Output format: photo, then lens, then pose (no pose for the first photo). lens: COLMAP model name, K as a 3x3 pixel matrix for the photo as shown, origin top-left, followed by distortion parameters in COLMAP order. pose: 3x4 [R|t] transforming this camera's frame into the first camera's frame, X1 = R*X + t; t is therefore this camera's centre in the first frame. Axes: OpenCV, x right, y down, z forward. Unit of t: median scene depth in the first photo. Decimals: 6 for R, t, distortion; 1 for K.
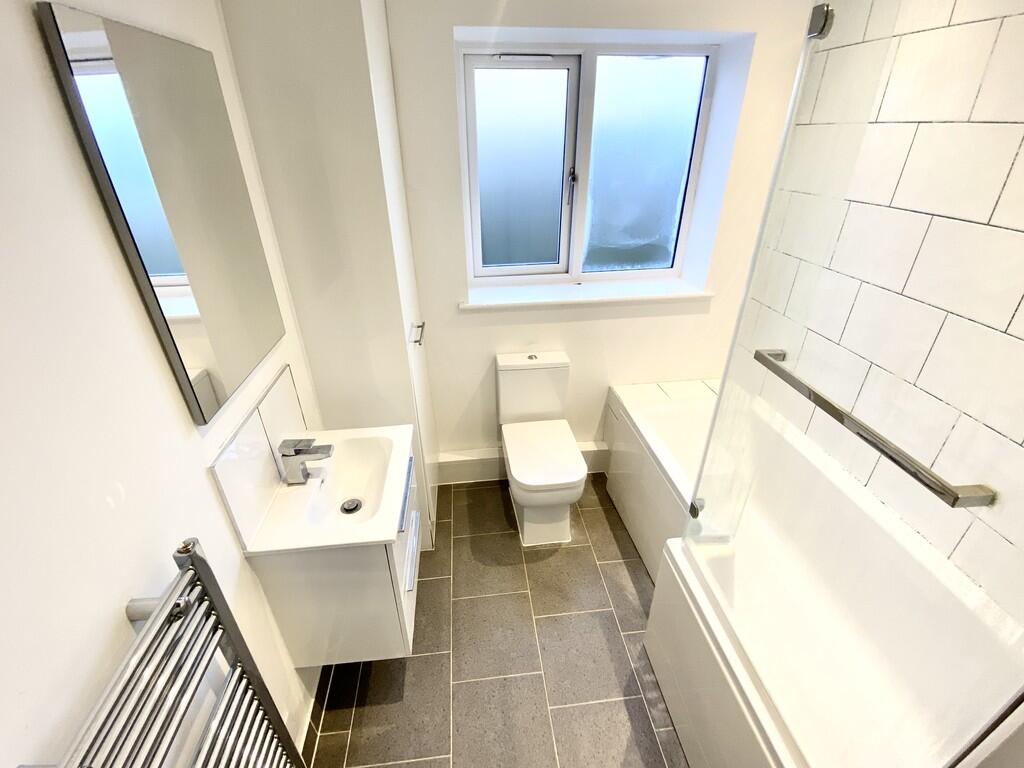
lens RADIAL K [[419.2, 0, 512.0], [0, 419.2, 384.0], [0, 0, 1]] dist [-0.000708, -0.016504]
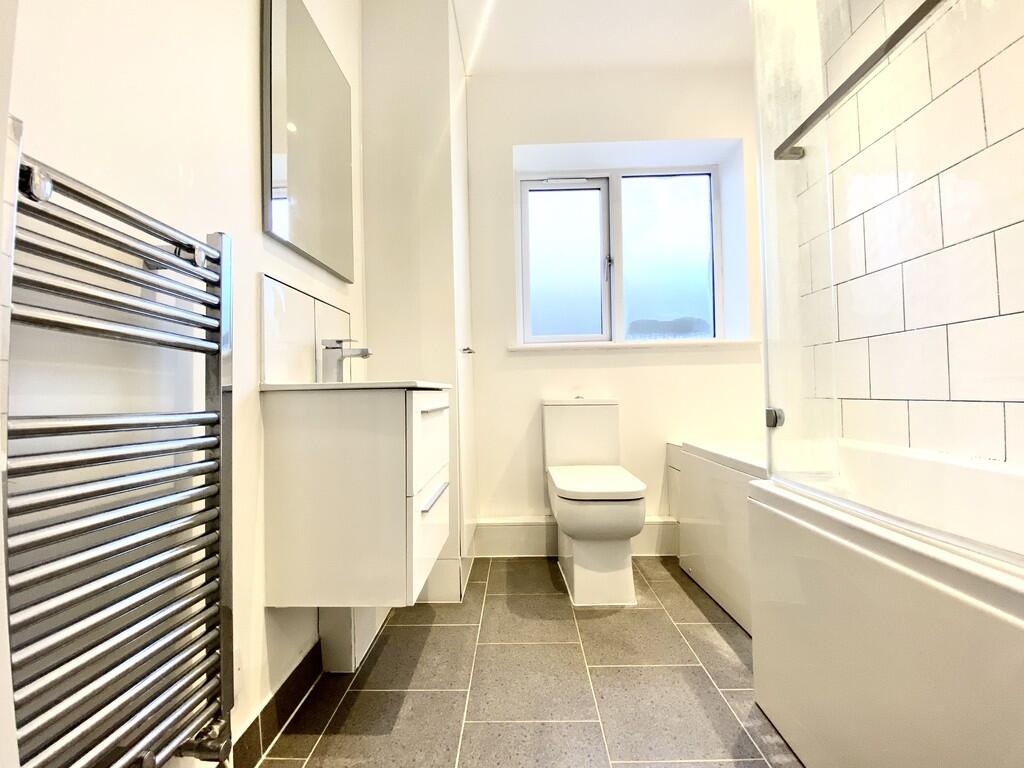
lens RADIAL K [[419.2, 0, 512.0], [0, 419.2, 384.0], [0, 0, 1]] dist [-0.000708, -0.016504]
pose [[0.990841, -0.018725, -0.133731, 0.026043], [-0.048739, 0.873993, -0.483489, 0.433824], [0.125933, 0.485578, 0.865075, 0.121147]]
